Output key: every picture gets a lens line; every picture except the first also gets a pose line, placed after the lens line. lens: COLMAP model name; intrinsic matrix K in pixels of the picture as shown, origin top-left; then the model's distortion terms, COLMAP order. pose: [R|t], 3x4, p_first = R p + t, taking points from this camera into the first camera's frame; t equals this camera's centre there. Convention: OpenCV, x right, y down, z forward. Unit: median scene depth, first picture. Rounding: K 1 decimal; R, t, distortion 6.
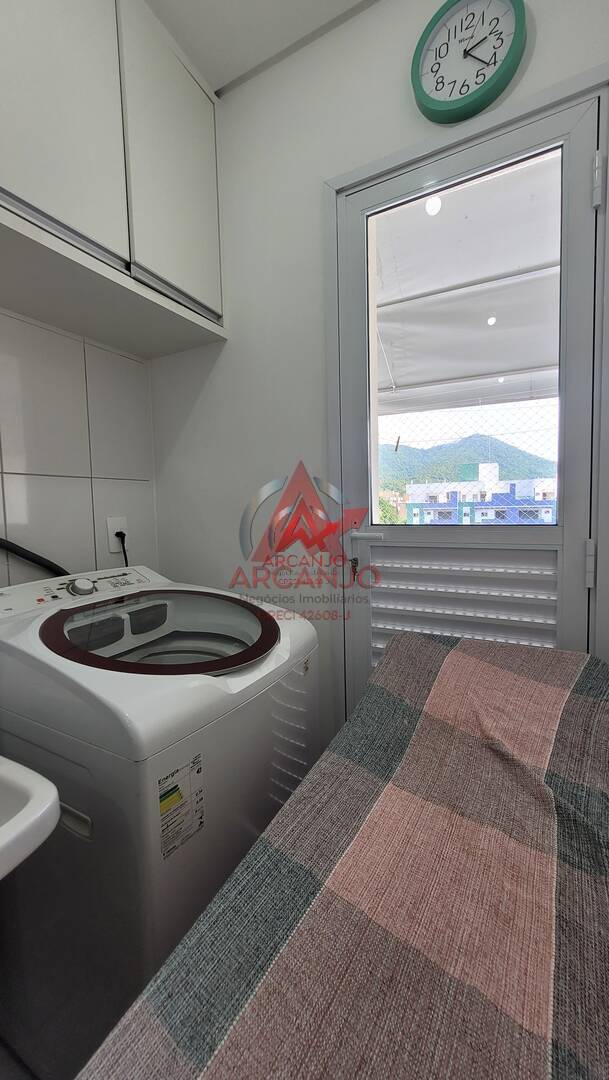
lens RADIAL K [[425.6, 0, 303.4], [0, 425.6, 535.2], [0, 0, 1]] dist [-0.000772, 0.000203]
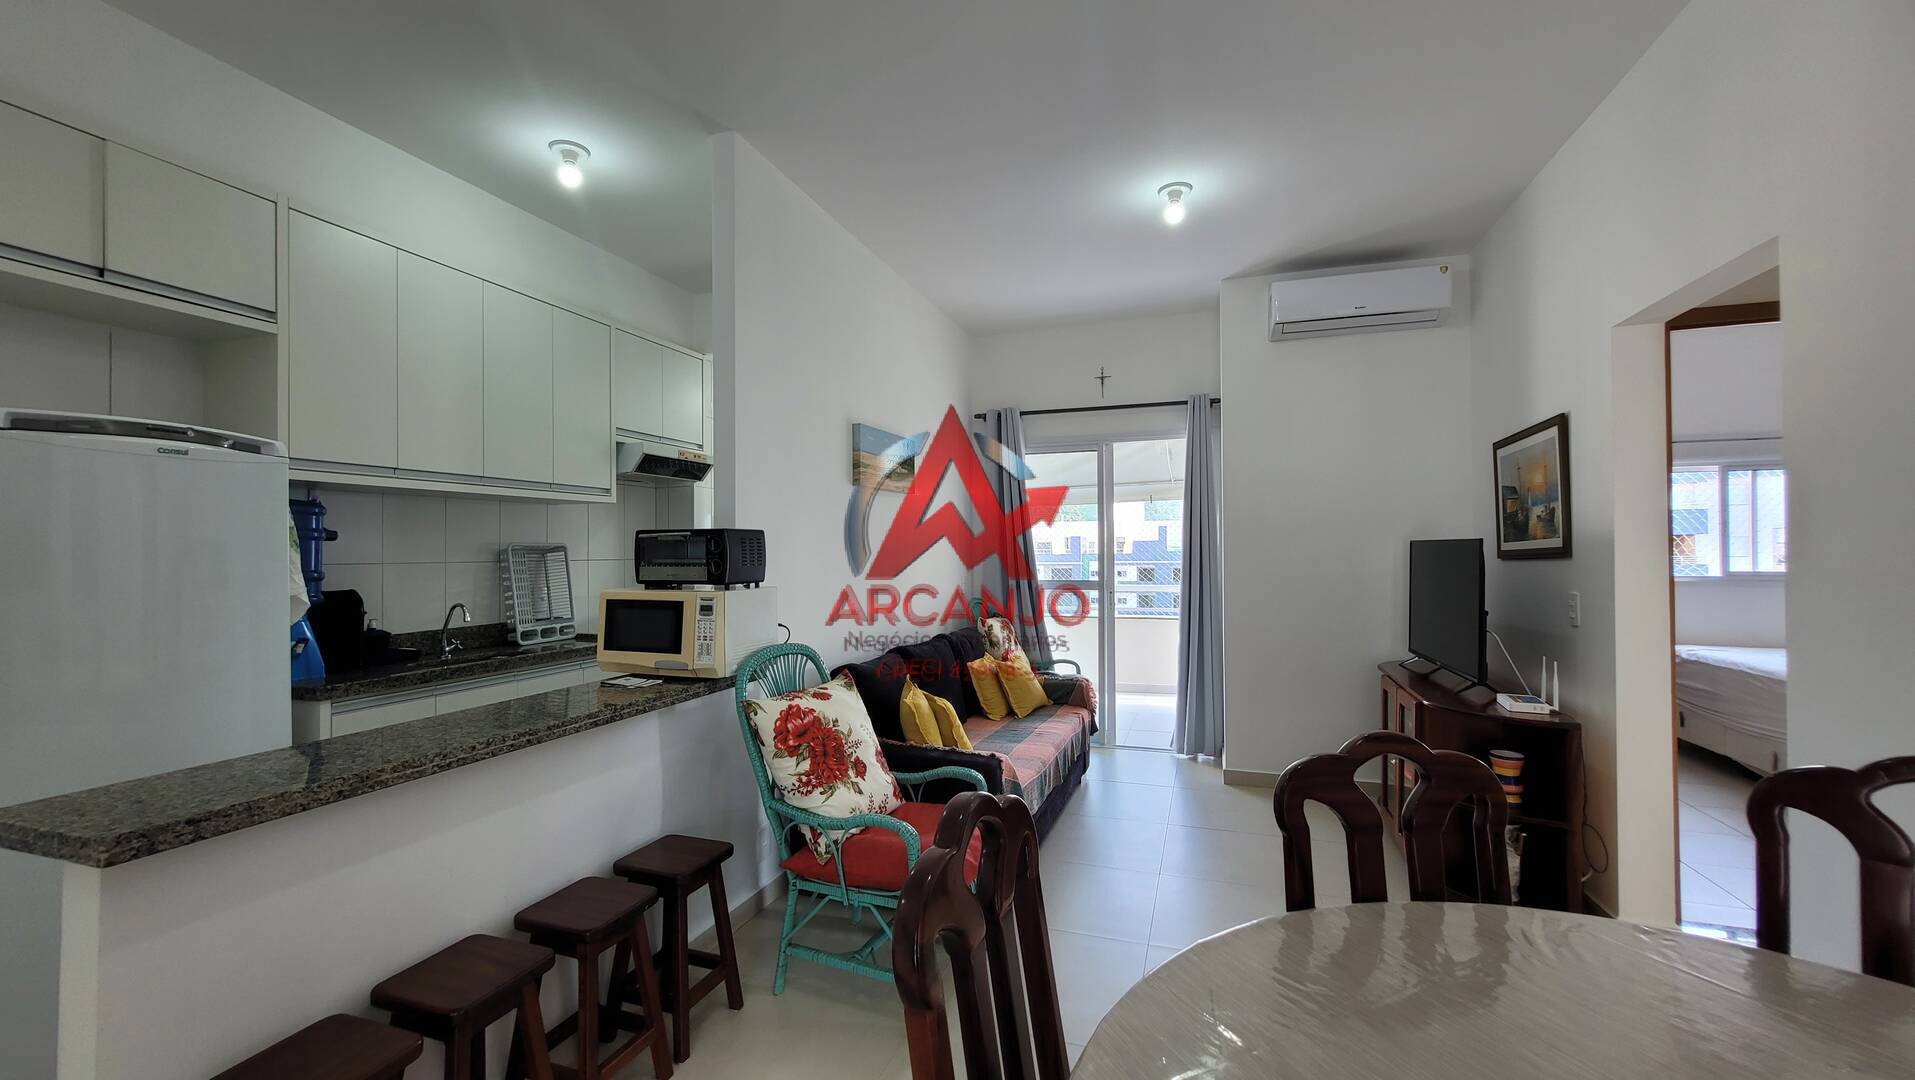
lens RADIAL K [[757.6, 0, 949.8], [0, 757.6, 547.1], [0, 0, 1]] dist [-0.000983, 0.000019]
pose [[0.987005, 0.014262, 0.160055, -0.174276], [-0.001189, 0.996675, -0.081474, 0.259660], [-0.160685, 0.080225, 0.983740, -5.860174]]
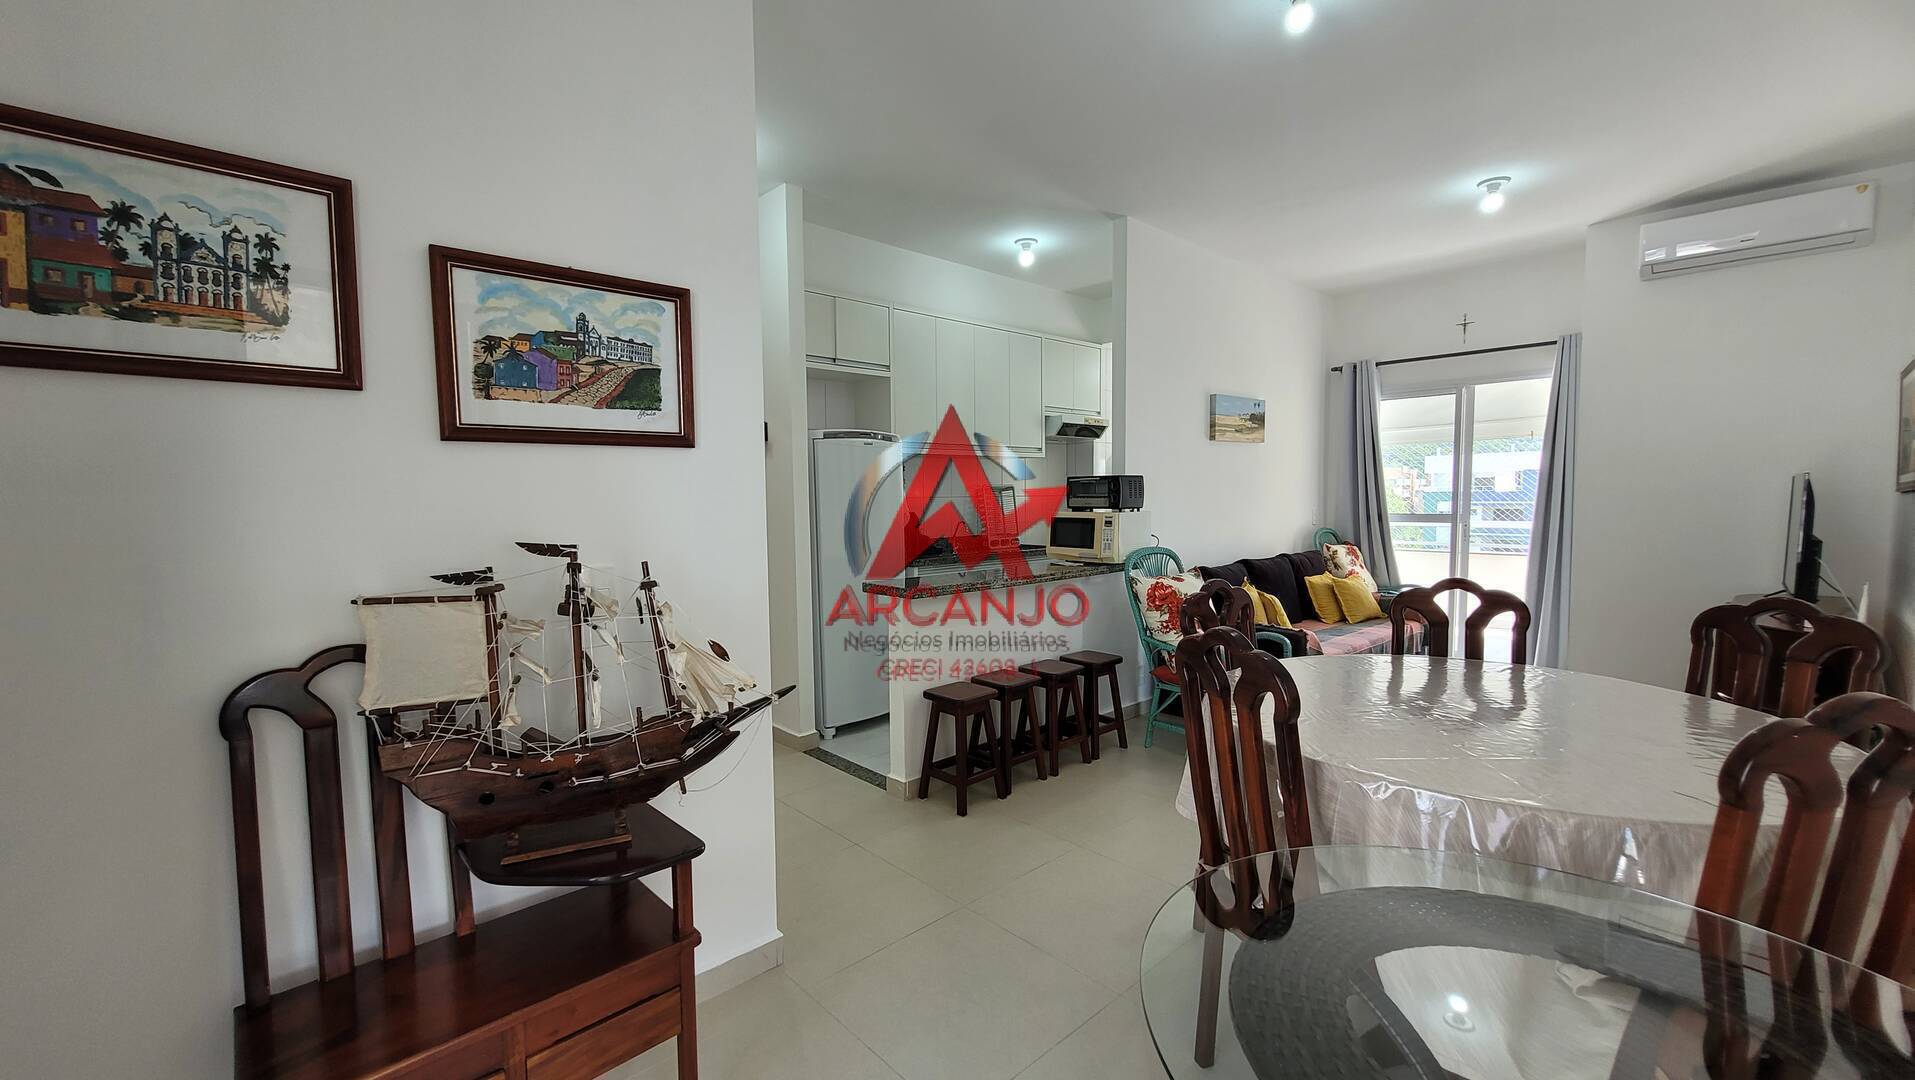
lens RADIAL K [[754.7, 0, 946.8], [0, 754.7, 546.8], [0, 0, 1]] dist [-0.000772, 0.000203]
pose [[0.943043, 0.032916, -0.331039, 0.034024], [-0.031998, 0.999454, 0.008224, 0.424937], [0.331129, 0.002837, 0.943581, -8.034968]]
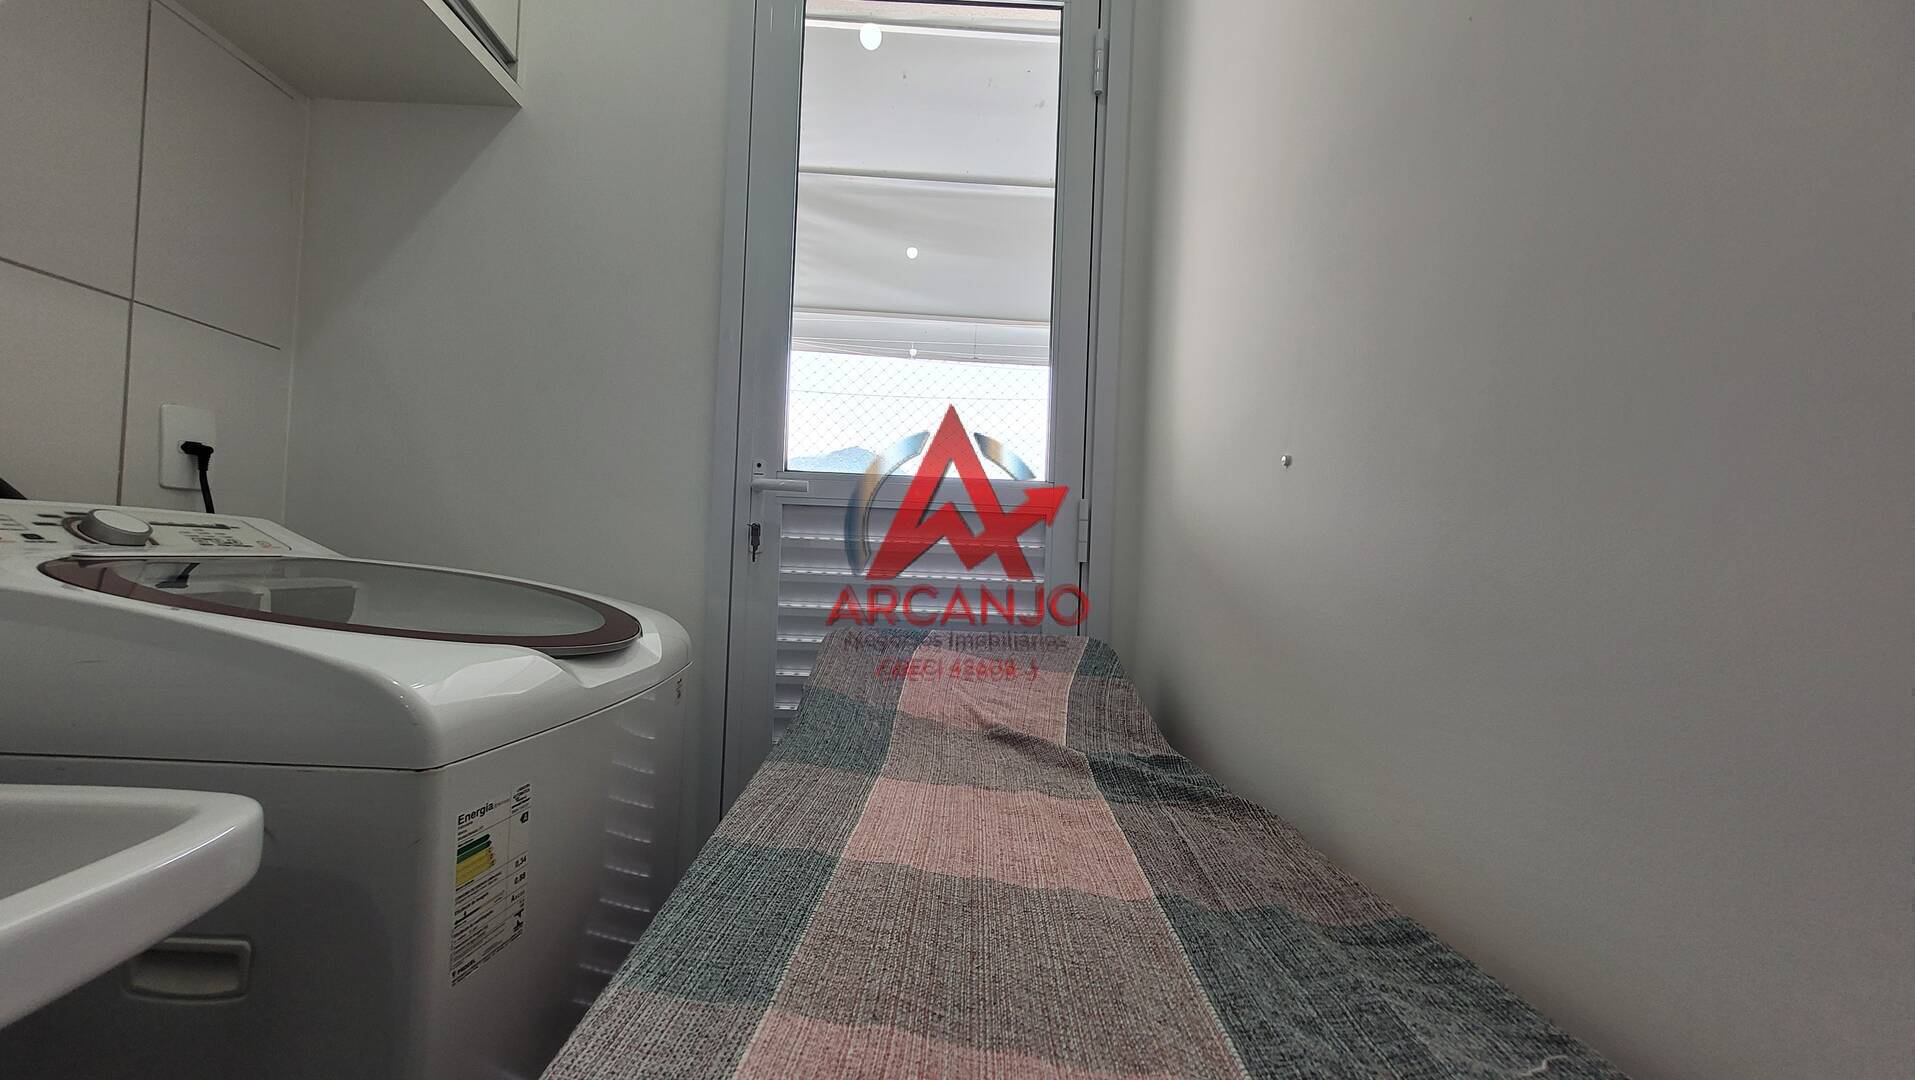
lens RADIAL K [[735.7, 0, 957.5], [0, 735.7, 540.0], [0, 0, 1]] dist [0.002461, 0.000467]
pose [[0.869367, 0.062410, 0.490210, -0.227865], [-0.025886, 0.996382, -0.080944, 0.252438], [-0.493488, 0.057680, 0.867838, -0.058952]]
